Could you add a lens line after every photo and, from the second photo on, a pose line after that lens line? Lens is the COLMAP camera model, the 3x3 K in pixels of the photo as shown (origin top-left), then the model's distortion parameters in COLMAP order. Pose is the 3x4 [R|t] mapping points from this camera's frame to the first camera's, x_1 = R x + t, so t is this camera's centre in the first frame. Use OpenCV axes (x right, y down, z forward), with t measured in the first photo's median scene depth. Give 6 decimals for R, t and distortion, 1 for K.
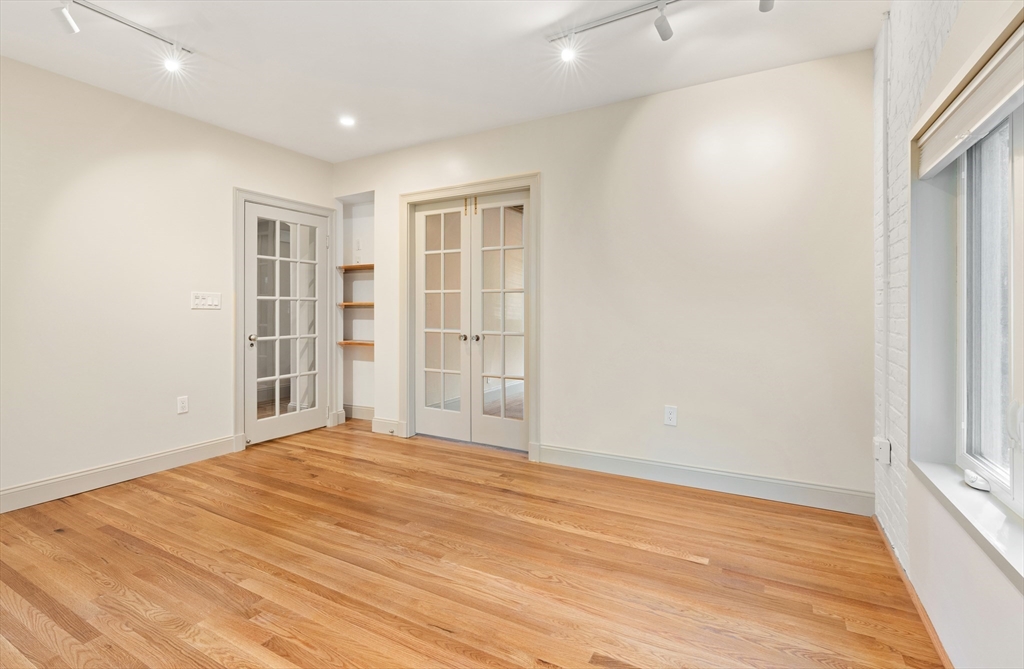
lens RADIAL K [[473.2, 0, 513.3], [0, 473.2, 305.9], [0, 0, 1]] dist [0.001163, 0.000335]
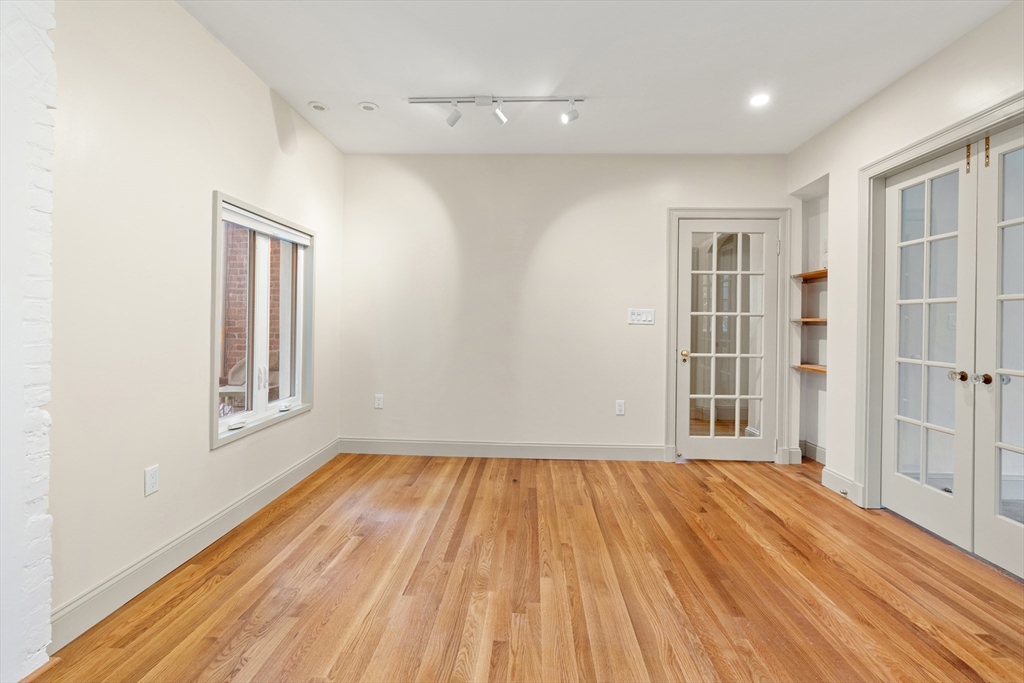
lens RADIAL K [[466.5, 0, 520.2], [0, 466.5, 320.4], [0, 0, 1]] dist [-0.009459, 0.003744]
pose [[0.457543, 0.002692, -0.889183, 0.186983], [-0.006737, 0.999977, -0.000439, 0.000118], [0.889162, 0.006192, 0.457551, 0.258016]]
